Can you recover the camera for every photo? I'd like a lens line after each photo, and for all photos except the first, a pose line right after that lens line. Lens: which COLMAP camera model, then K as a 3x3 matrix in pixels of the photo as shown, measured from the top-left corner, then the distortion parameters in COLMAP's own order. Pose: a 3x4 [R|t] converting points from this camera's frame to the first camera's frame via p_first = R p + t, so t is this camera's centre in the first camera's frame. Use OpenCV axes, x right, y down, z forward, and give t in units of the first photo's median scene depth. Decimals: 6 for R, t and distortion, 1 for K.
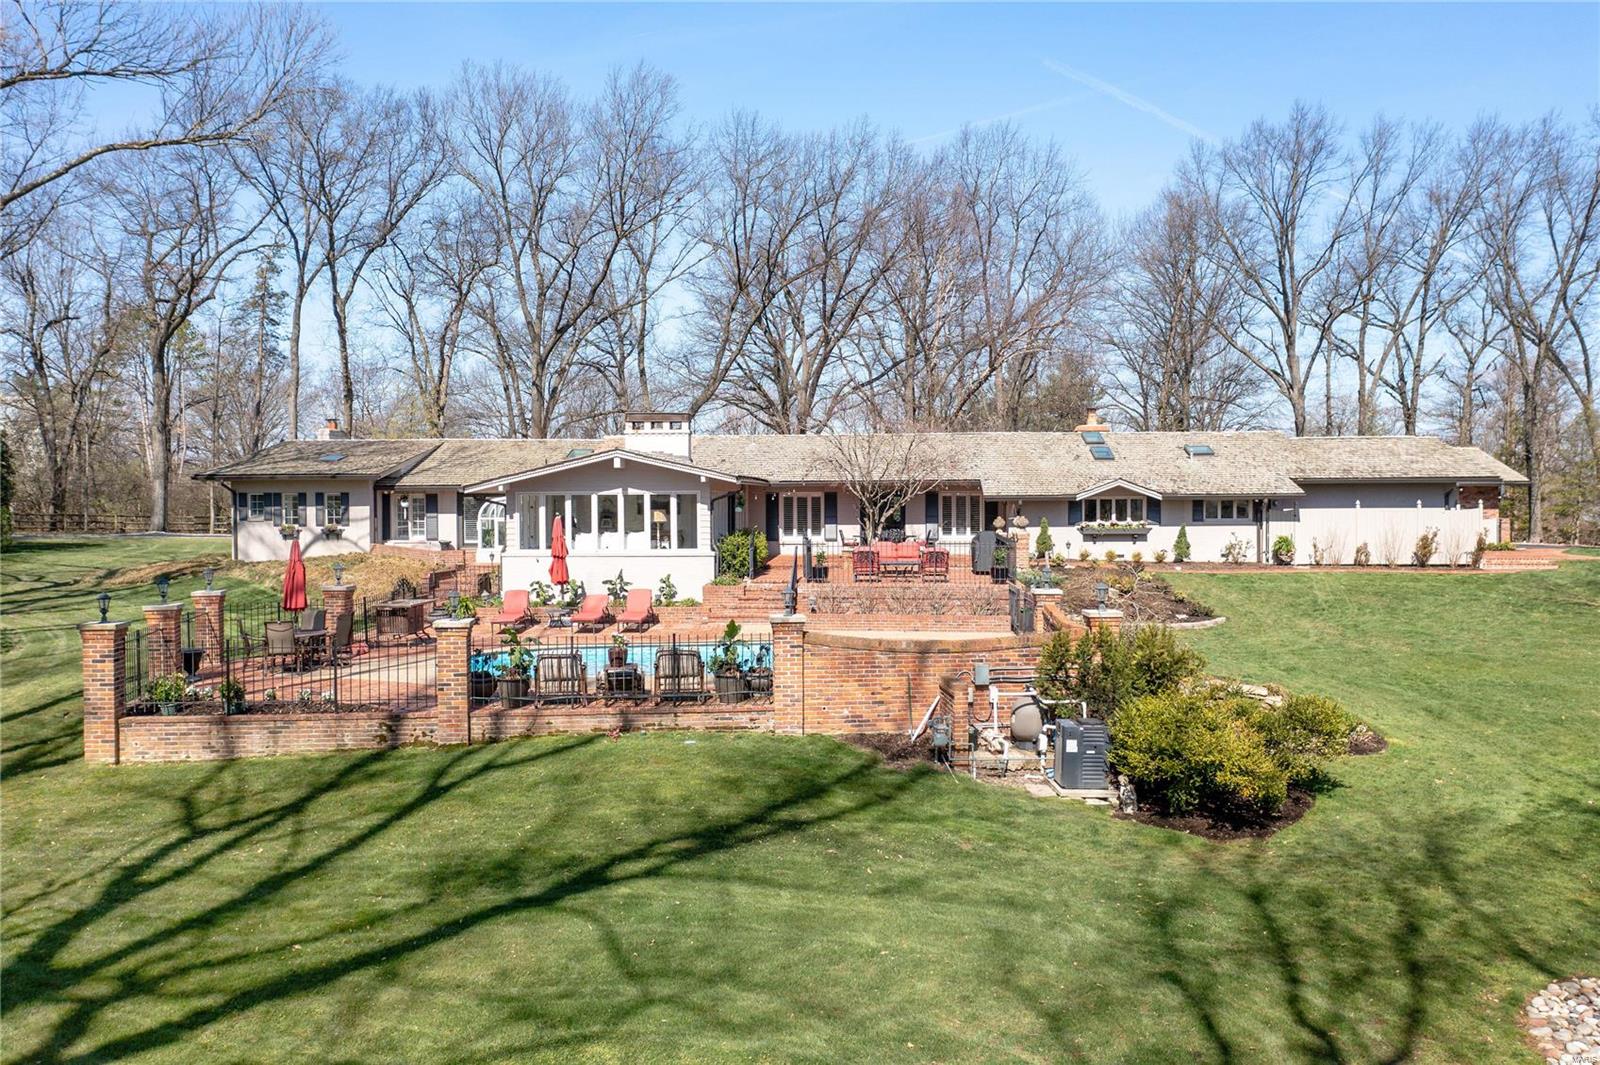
lens RADIAL K [[1257.1, 0, 893.5], [0, 1257.1, 657.0], [0, 0, 1]] dist [-0.004459, 0.007378]
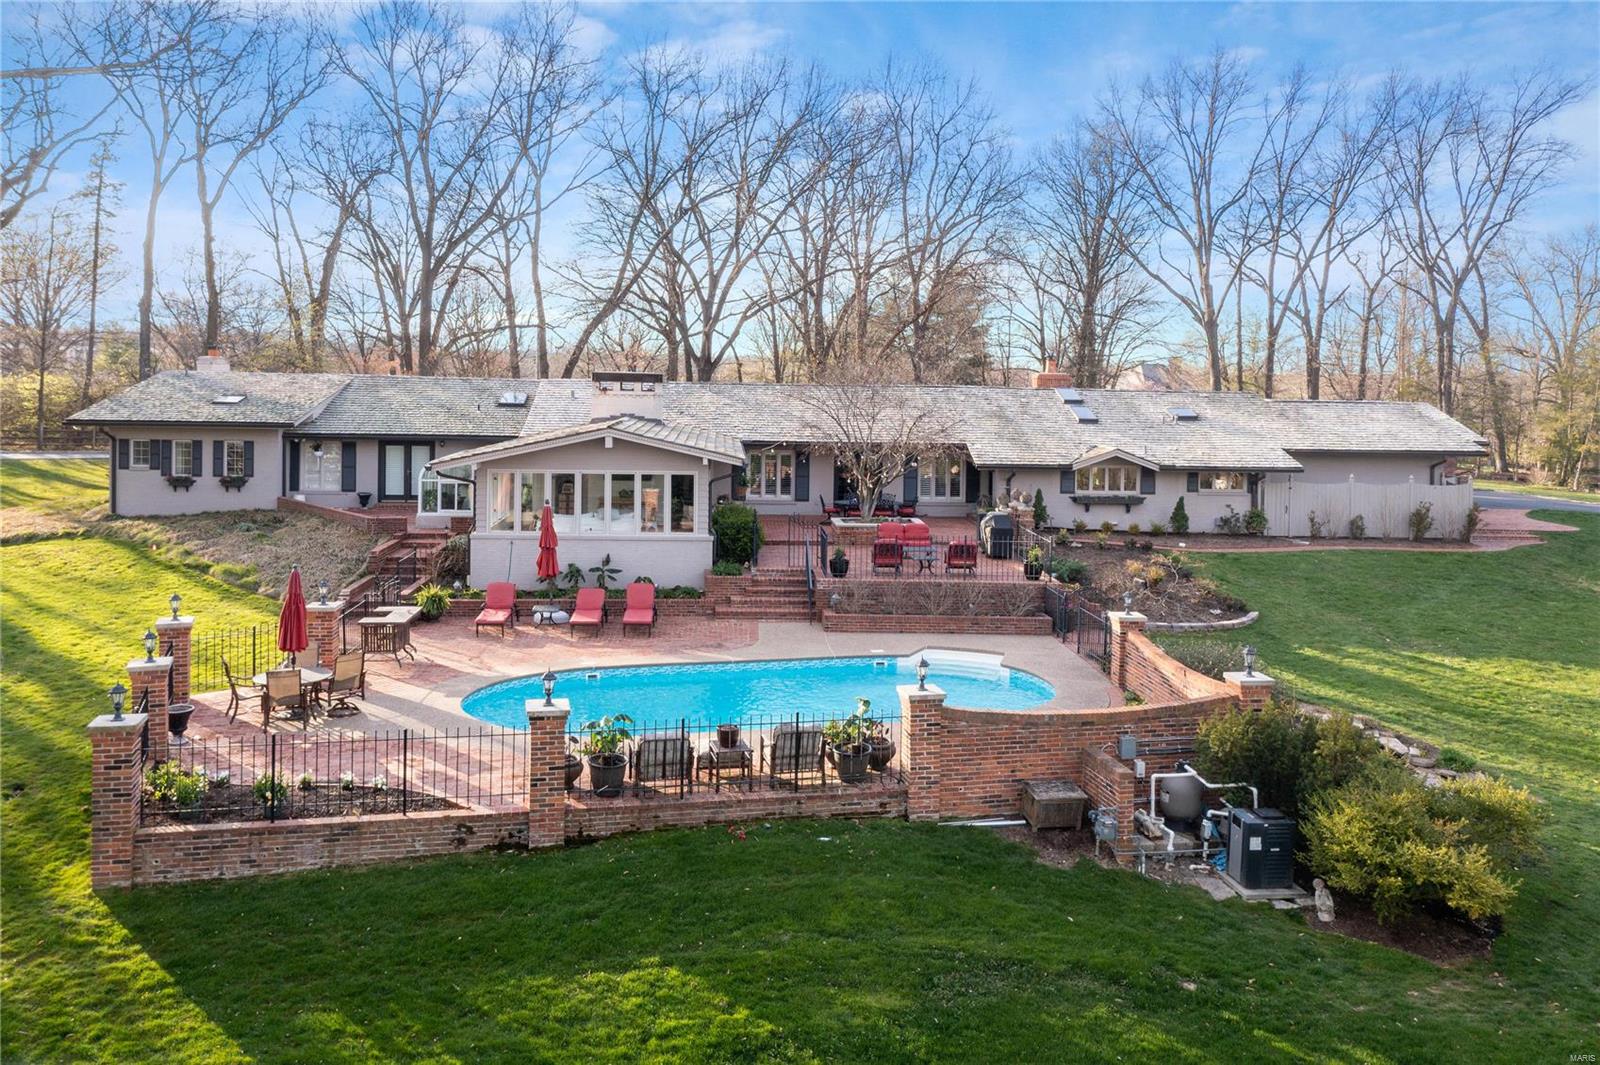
lens RADIAL K [[1245.1, 0, 854.5], [0, 1245.1, 486.9], [0, 0, 1]] dist [0.001492, 0.001533]
pose [[0.990143, -0.005230, 0.139960, -0.156829], [0.006308, 0.999954, -0.007259, -0.105516], [-0.139916, 0.008070, 0.990131, 0.065966]]
